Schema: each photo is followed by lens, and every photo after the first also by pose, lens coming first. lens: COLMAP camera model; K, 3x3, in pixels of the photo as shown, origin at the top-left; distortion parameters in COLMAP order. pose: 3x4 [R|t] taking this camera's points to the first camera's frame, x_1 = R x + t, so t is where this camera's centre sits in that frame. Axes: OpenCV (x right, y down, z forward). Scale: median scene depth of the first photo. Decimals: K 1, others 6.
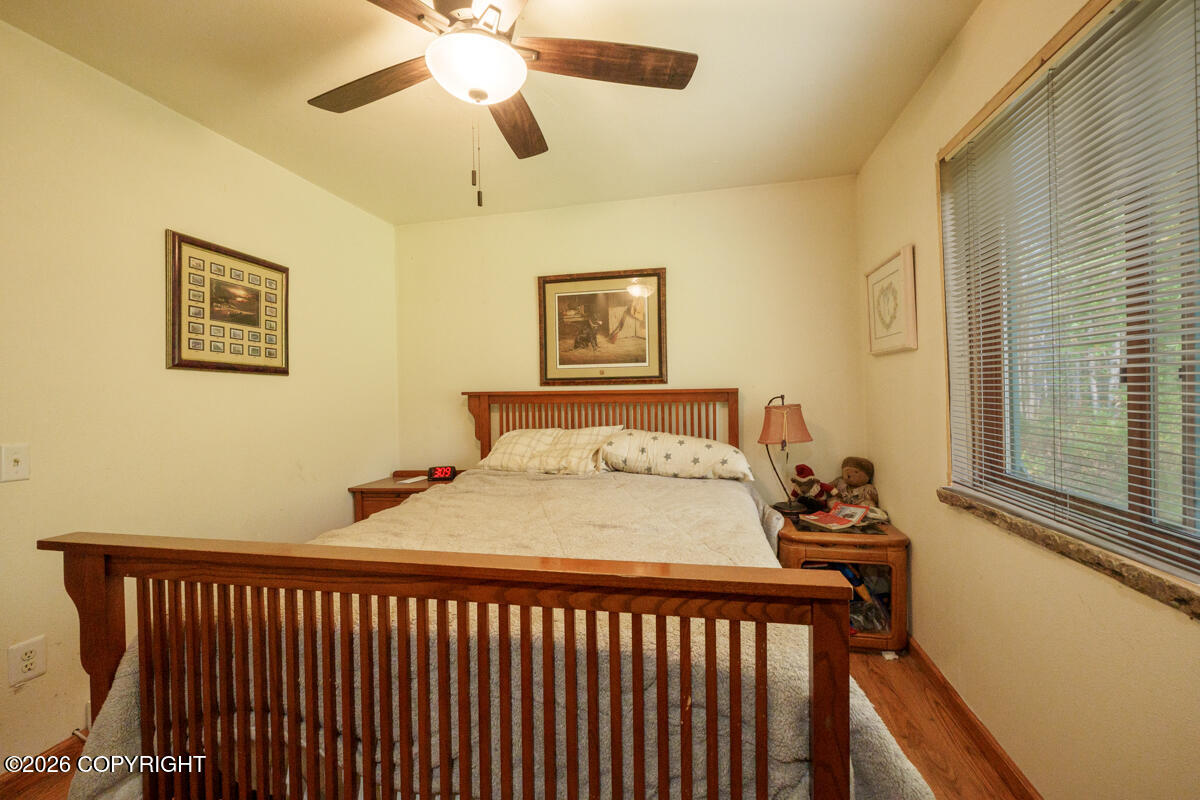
lens RADIAL K [[527.8, 0, 593.5], [0, 527.8, 396.7], [0, 0, 1]] dist [-0.001332, -0.000249]
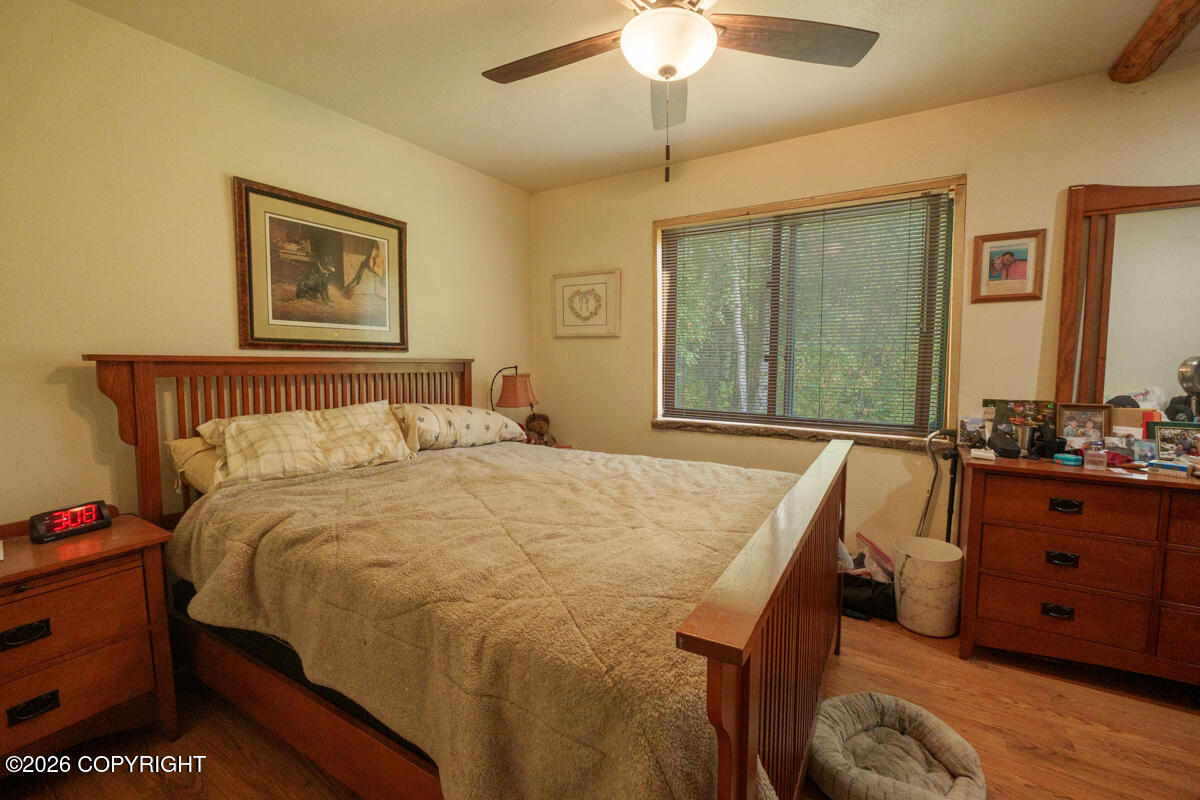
lens RADIAL K [[527.8, 0, 593.5], [0, 527.8, 396.7], [0, 0, 1]] dist [-0.001332, -0.000249]
pose [[0.309624, -0.050517, 0.949516, -0.623376], [-0.007817, 0.998419, 0.055668, -0.000469], [-0.950827, -0.024659, 0.308740, 0.403540]]
